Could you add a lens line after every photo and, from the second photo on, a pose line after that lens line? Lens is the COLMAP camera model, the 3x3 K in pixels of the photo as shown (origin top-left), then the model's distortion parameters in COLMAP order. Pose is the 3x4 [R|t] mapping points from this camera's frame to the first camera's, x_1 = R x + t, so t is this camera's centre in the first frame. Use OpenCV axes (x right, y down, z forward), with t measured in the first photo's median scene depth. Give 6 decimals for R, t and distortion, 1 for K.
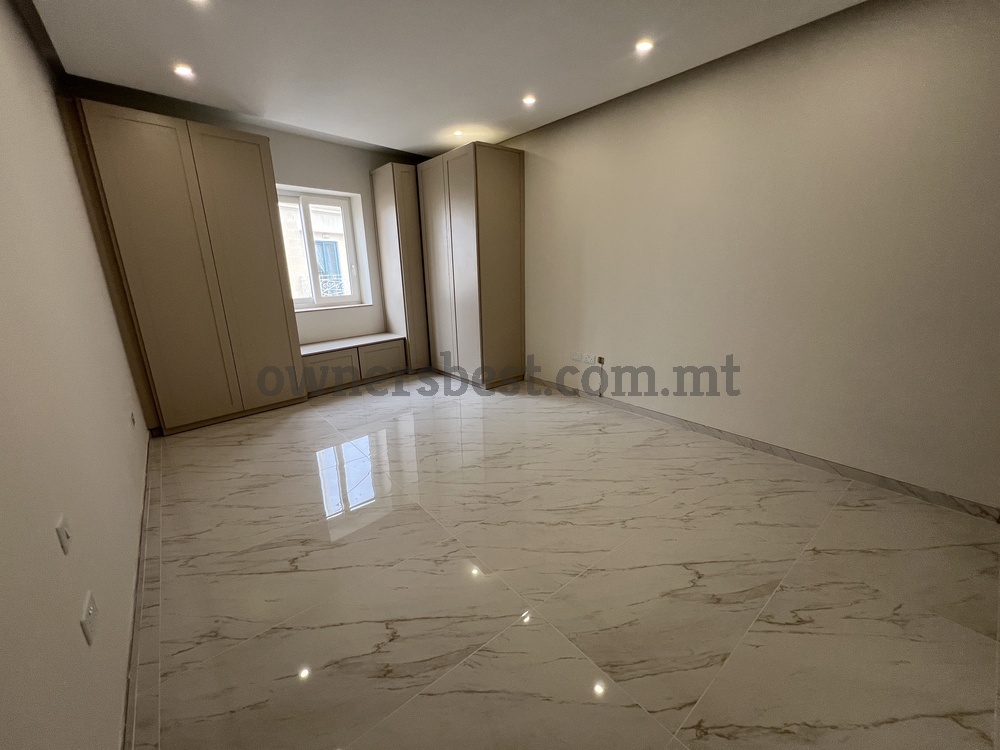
lens RADIAL K [[397.6, 0, 499.7], [0, 397.6, 377.2], [0, 0, 1]] dist [0.001590, 0.000010]
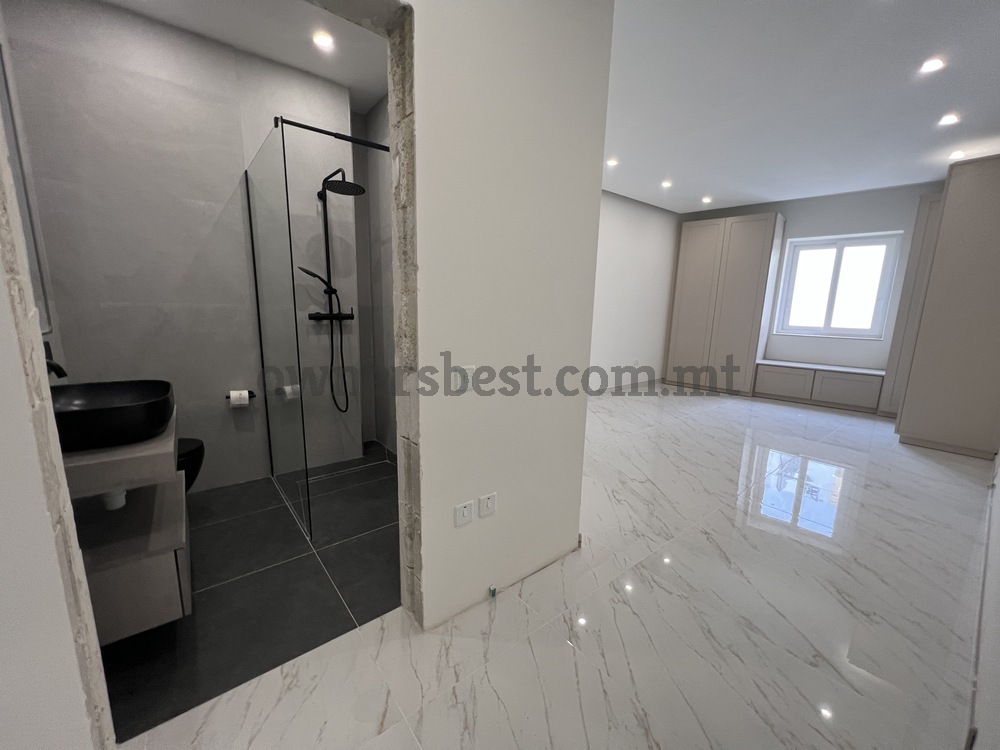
lens RADIAL K [[397.6, 0, 499.7], [0, 397.6, 377.2], [0, 0, 1]] dist [0.001590, 0.000010]
pose [[-0.014996, 0.195466, -0.980596, 0.868873], [-0.292981, 0.936802, 0.191217, -0.012347], [0.956001, 0.290164, 0.043220, 0.120645]]
